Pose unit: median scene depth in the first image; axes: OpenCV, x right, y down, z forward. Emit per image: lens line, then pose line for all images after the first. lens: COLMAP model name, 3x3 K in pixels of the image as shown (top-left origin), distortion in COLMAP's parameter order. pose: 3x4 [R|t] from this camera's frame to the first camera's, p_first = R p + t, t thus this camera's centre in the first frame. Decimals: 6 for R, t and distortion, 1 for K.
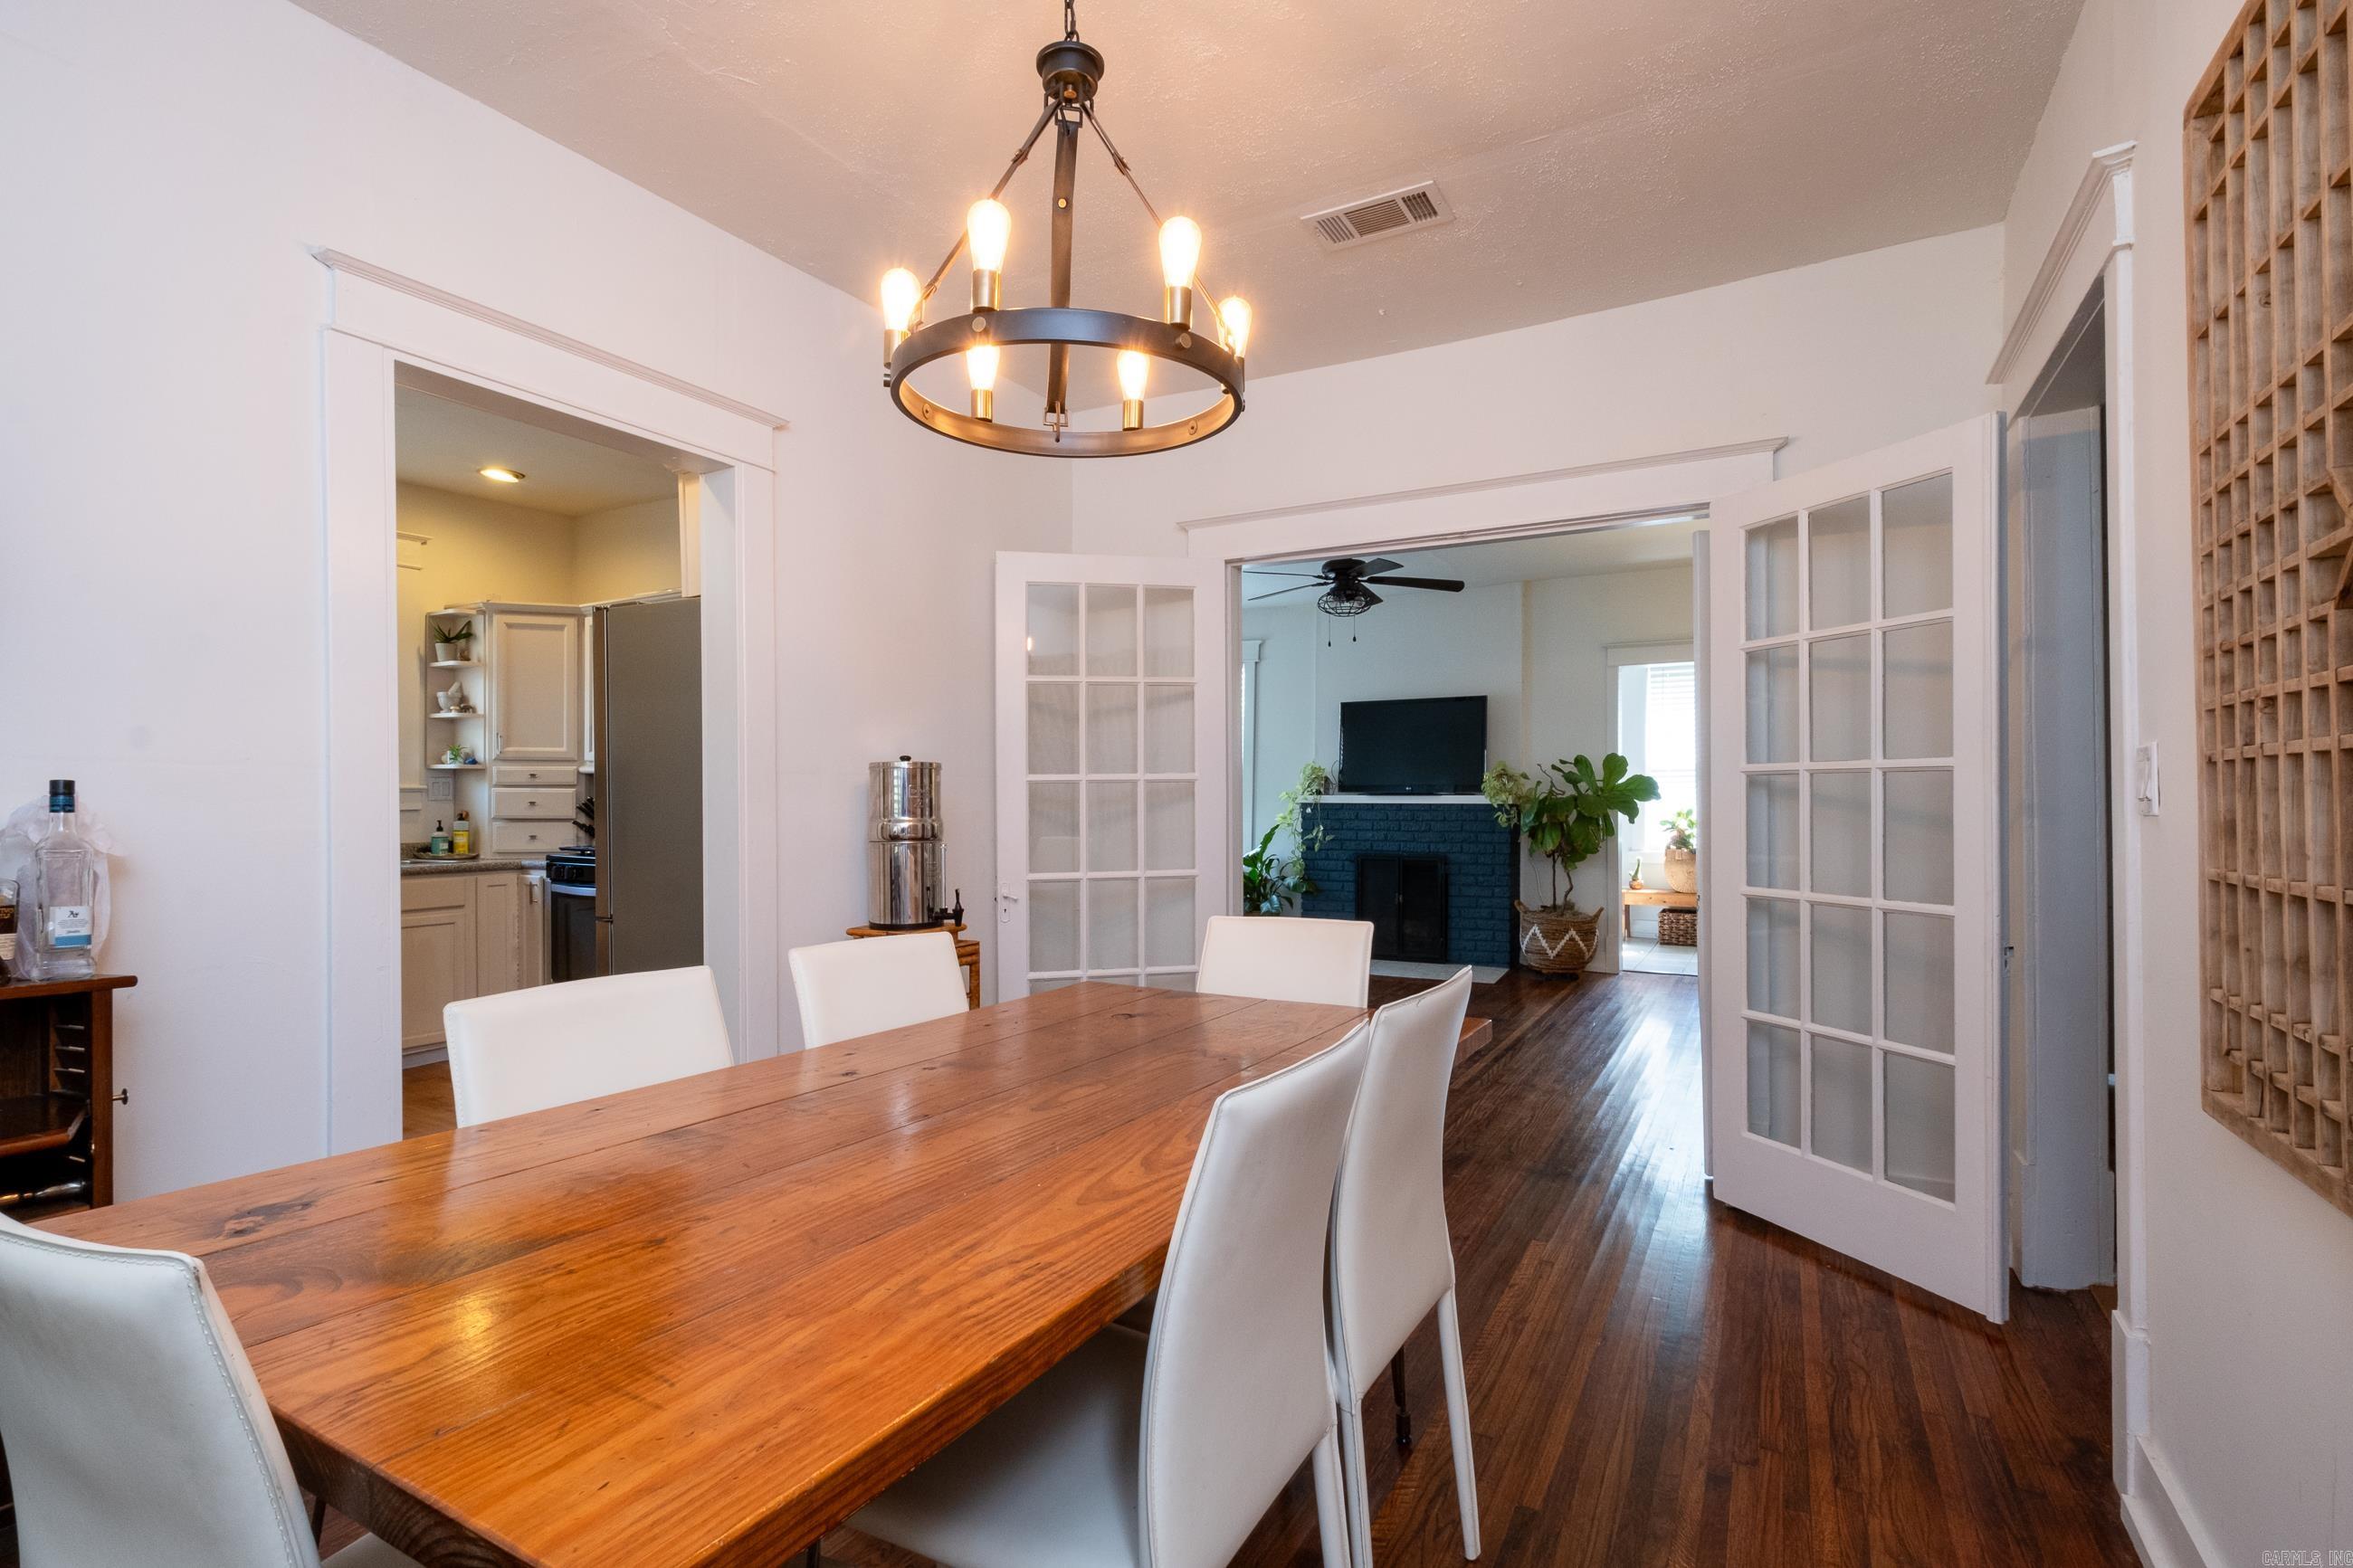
lens RADIAL K [[1122.1, 0, 1168.9], [0, 1122.1, 803.7], [0, 0, 1]] dist [-0.004943, -0.000263]
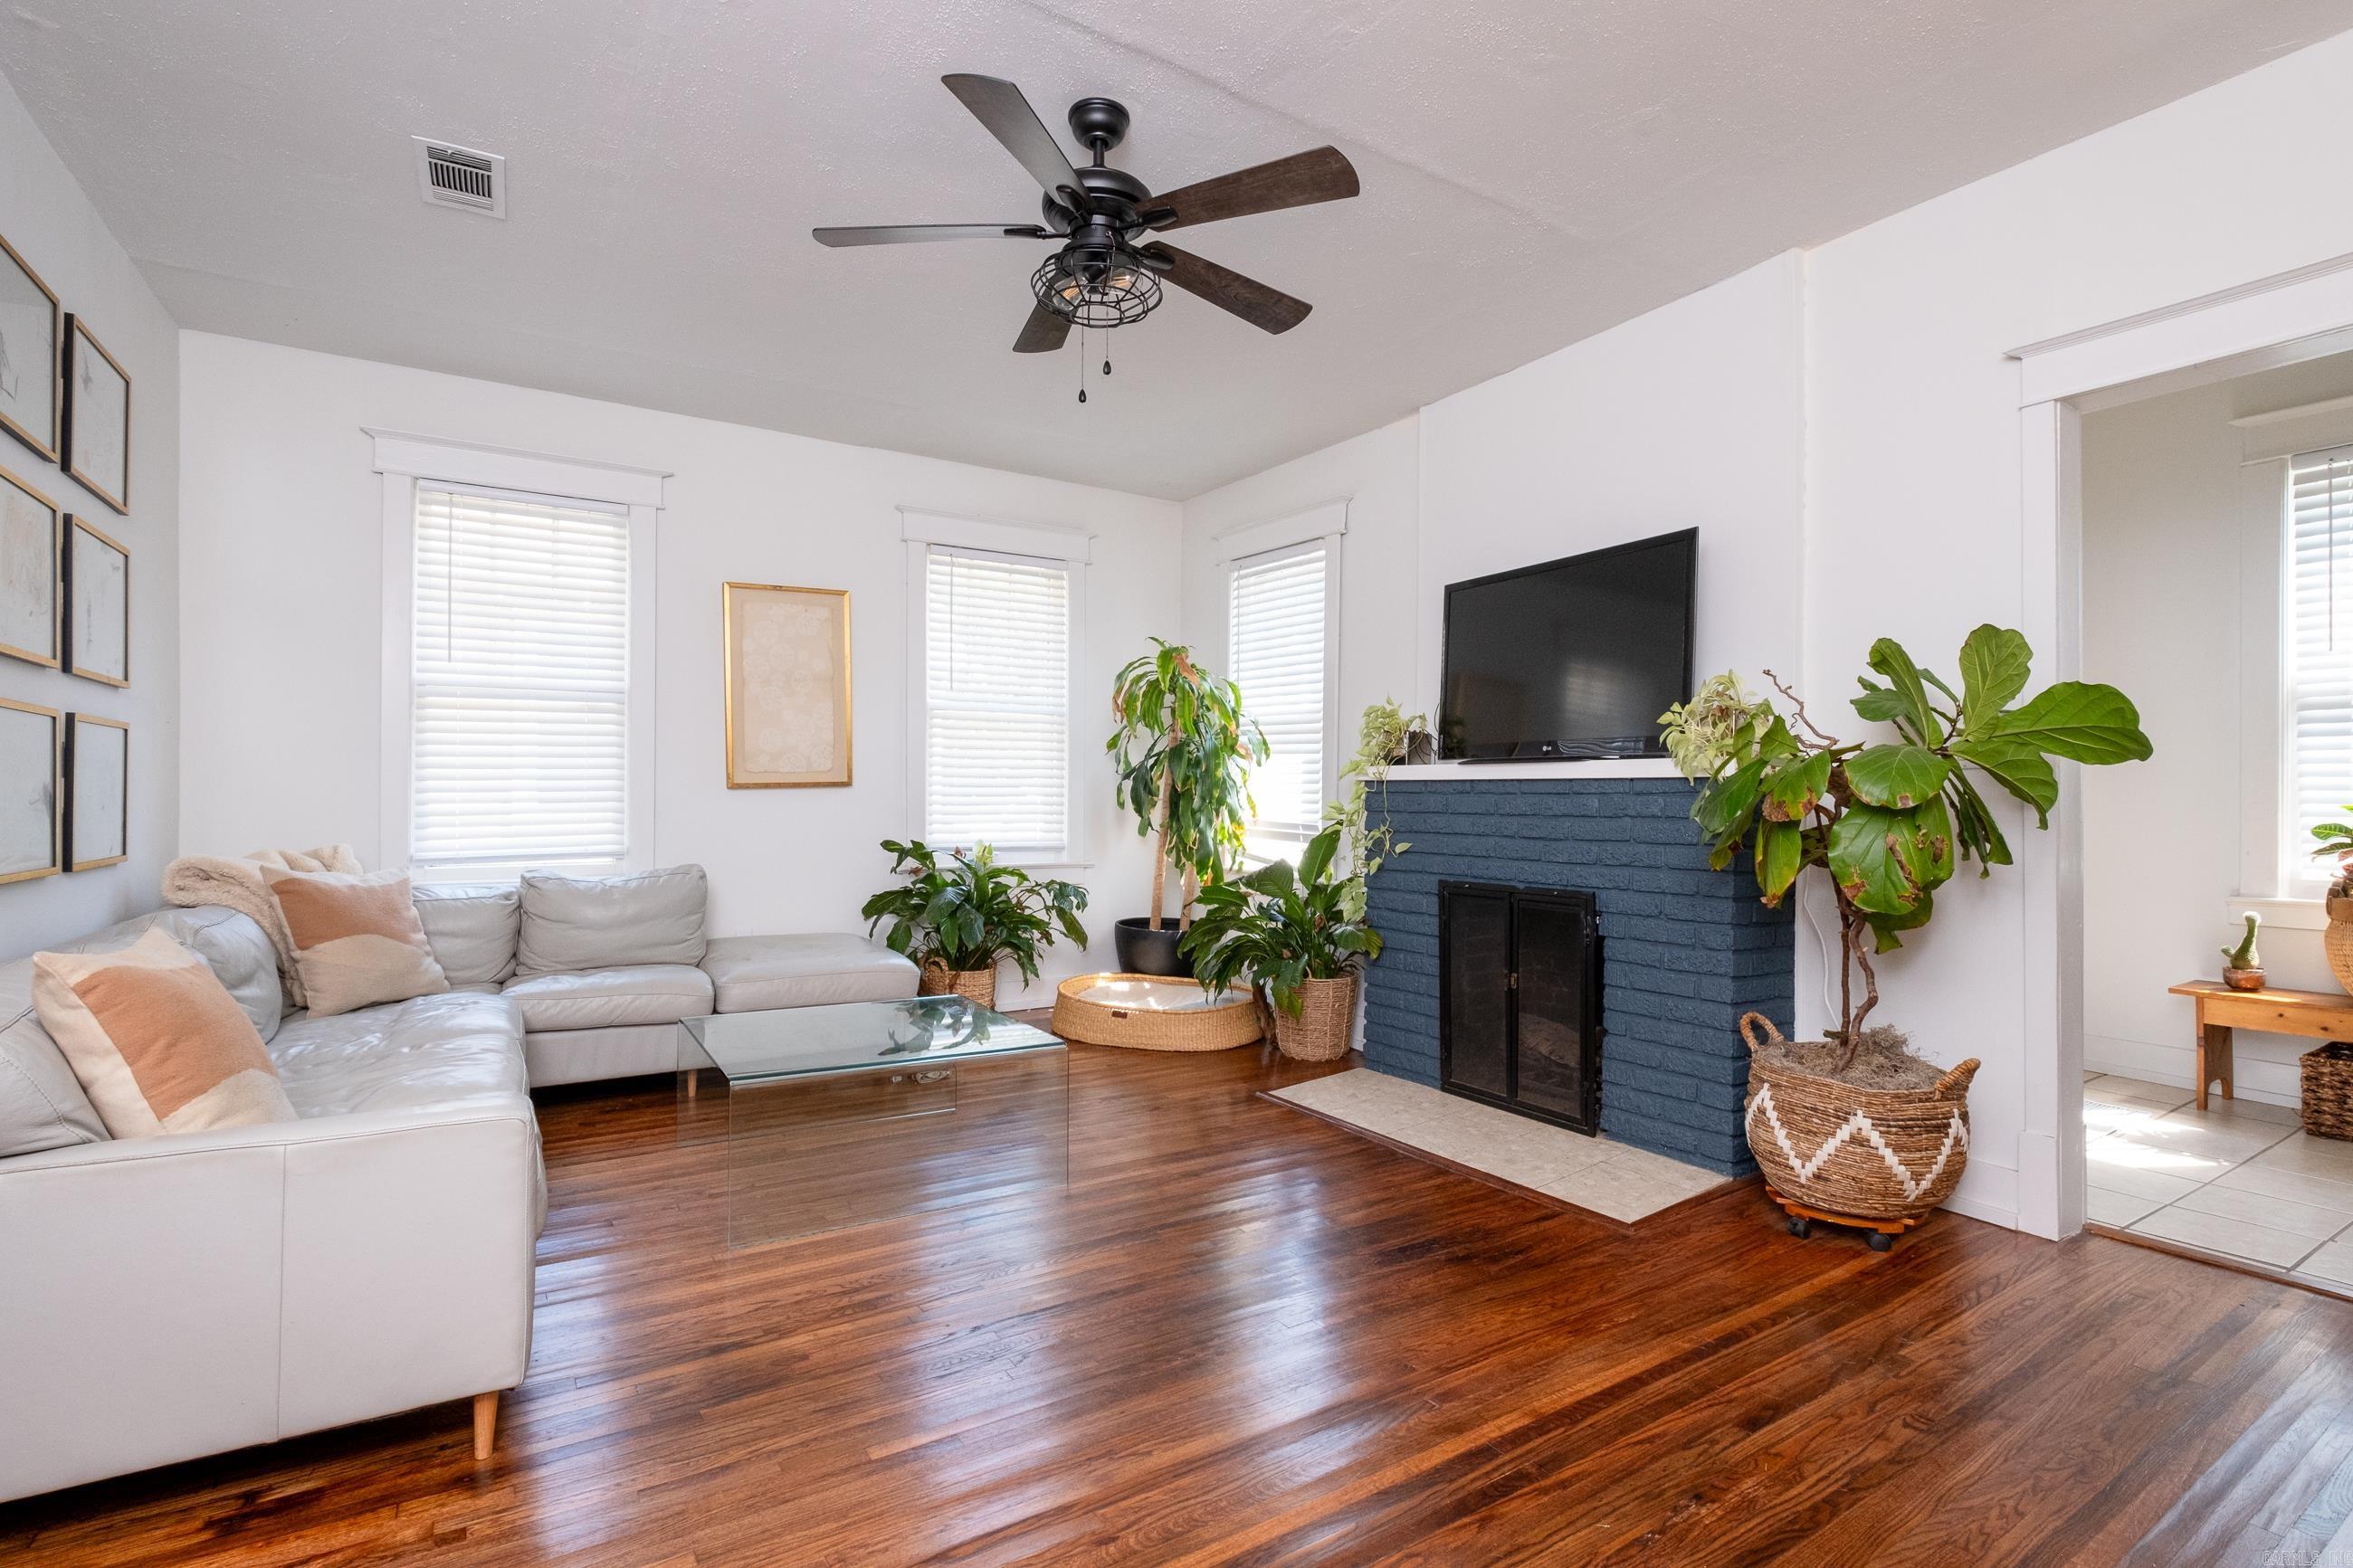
lens RADIAL K [[1109.3, 0, 1176.8], [0, 1109.3, 794.5], [0, 0, 1]] dist [-0.012012, 0.002927]
pose [[0.881824, 0.002599, -0.471572, 0.312453], [-0.005091, 0.999979, -0.004009, 0.009159], [0.471552, 0.005935, 0.881818, 0.540895]]
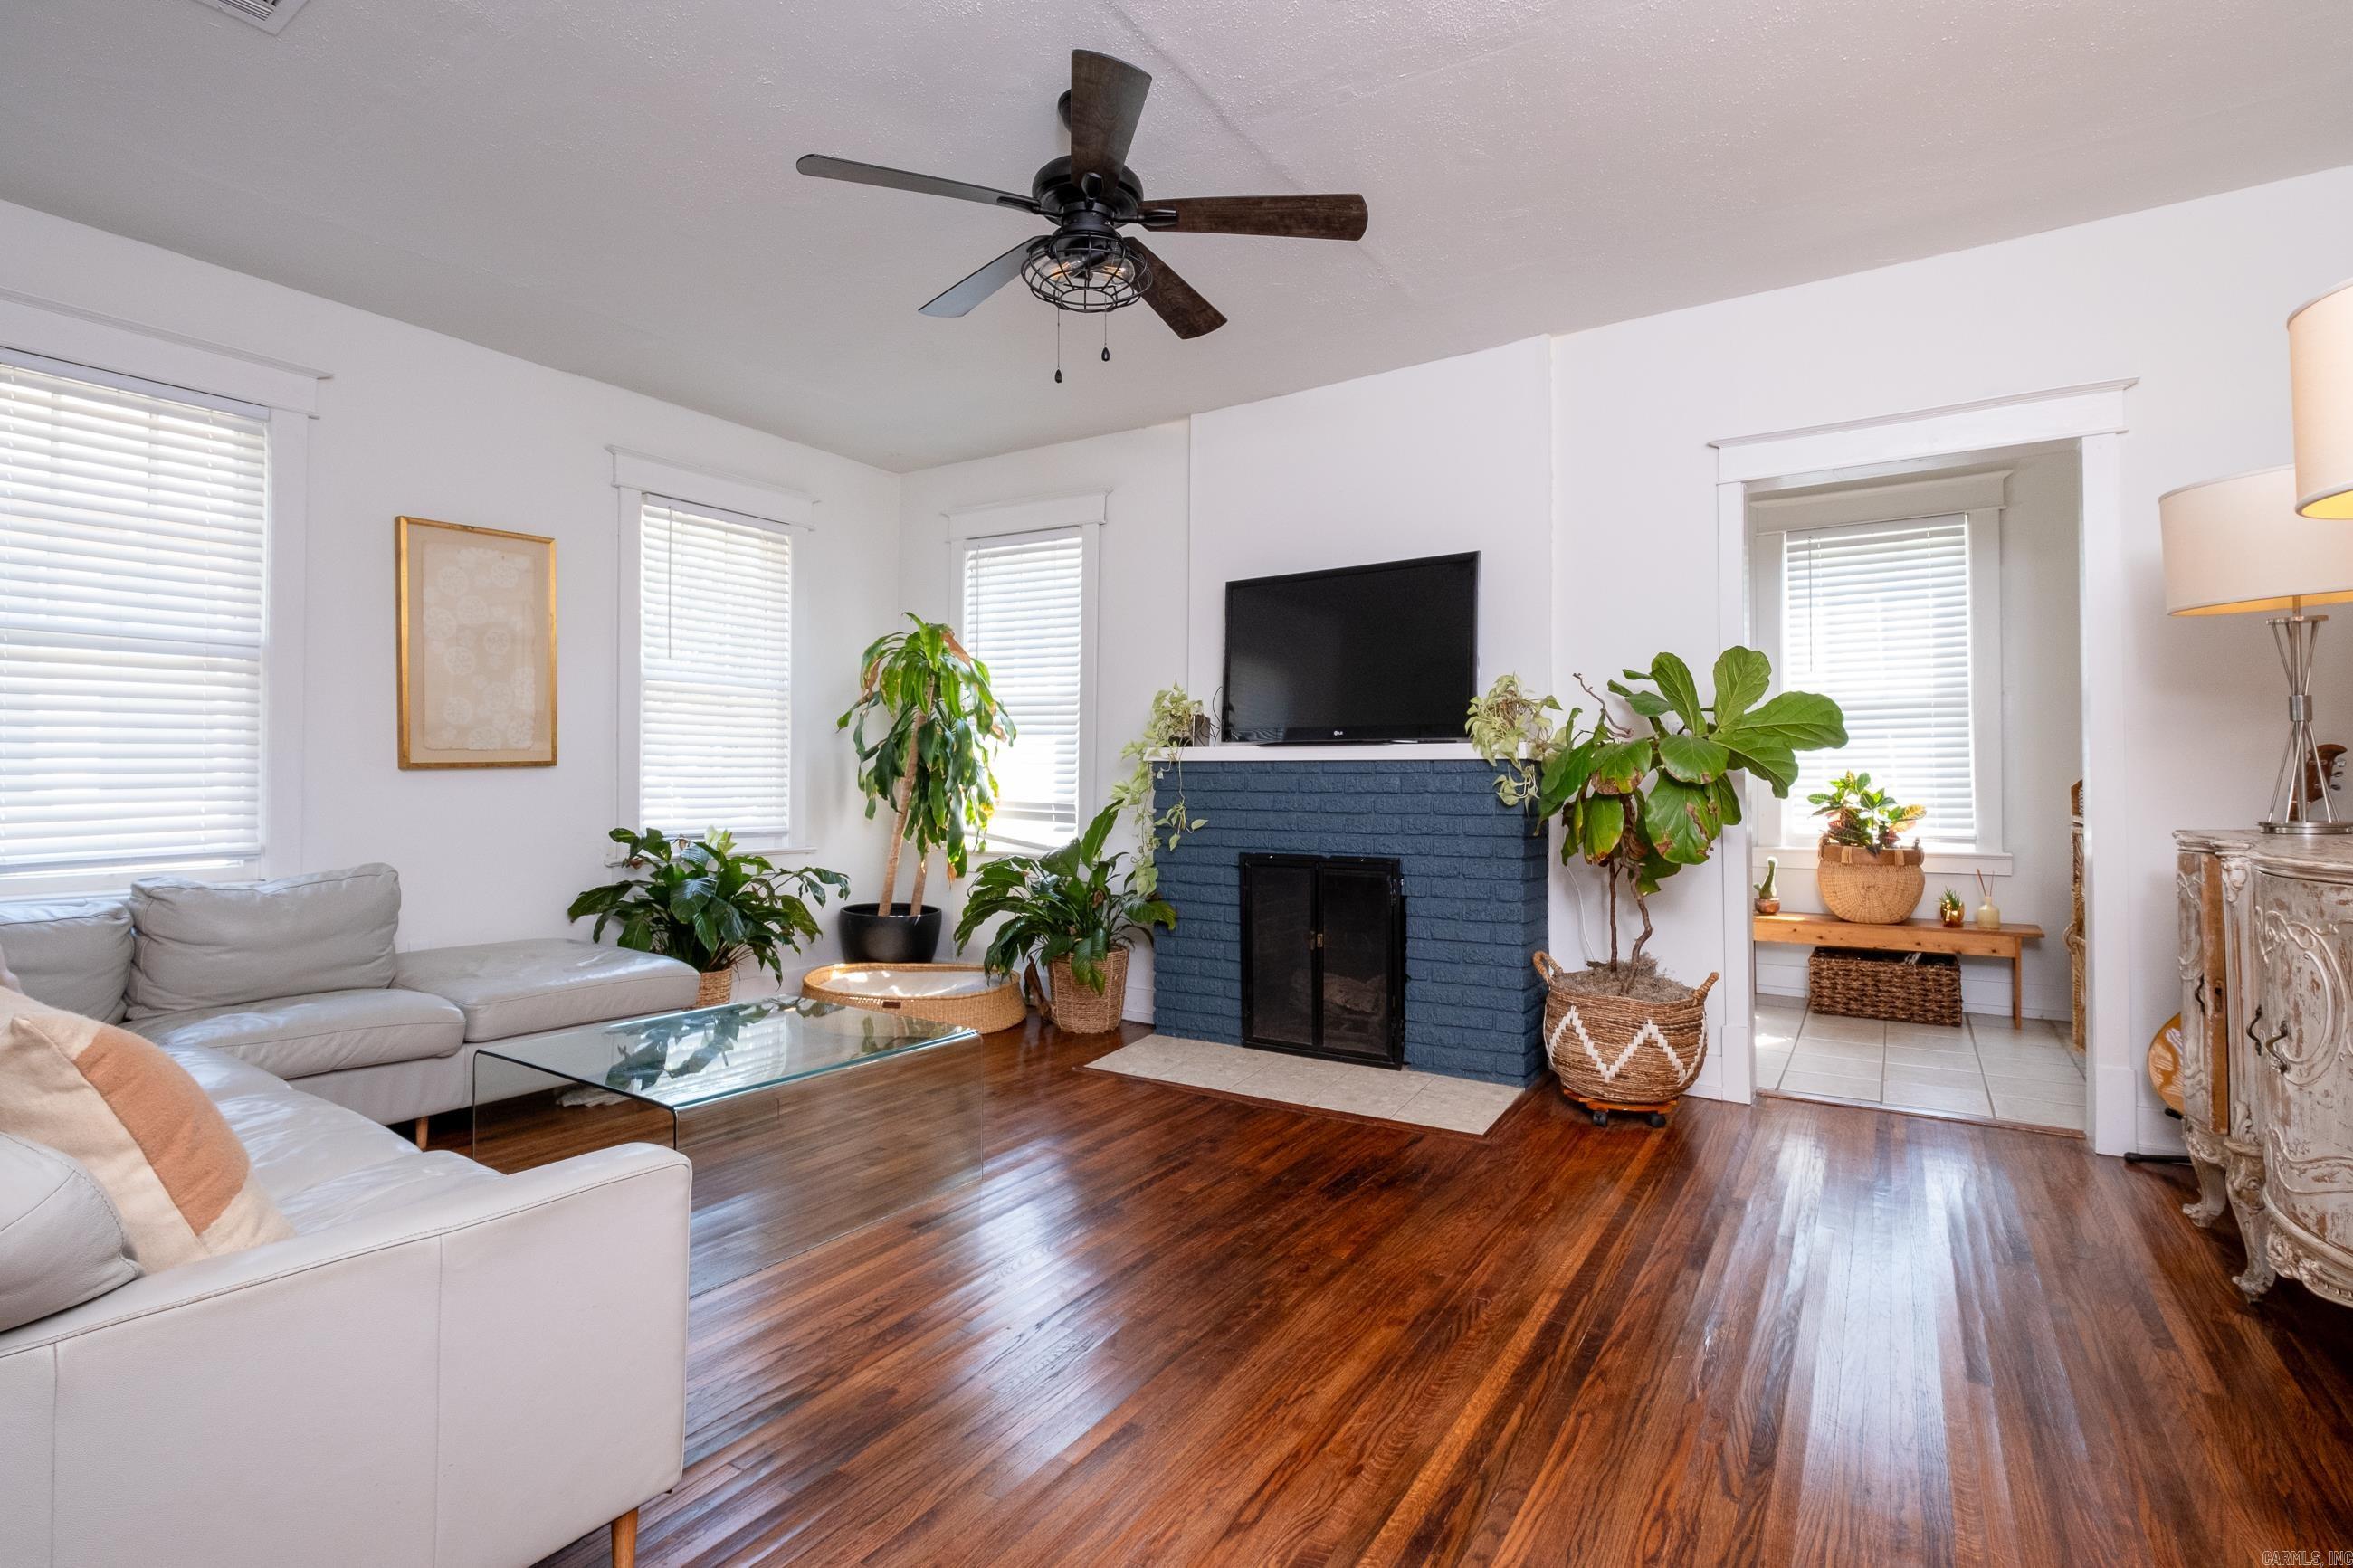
lens RADIAL K [[1109.3, 0, 1170.8], [0, 1109.3, 761.6], [0, 0, 1]] dist [-0.012012, 0.002927]
pose [[0.997648, -0.000947, -0.068539, 0.179212], [-0.000165, 0.999869, -0.016216, 0.009209], [0.068545, 0.016189, 0.997517, 0.490272]]
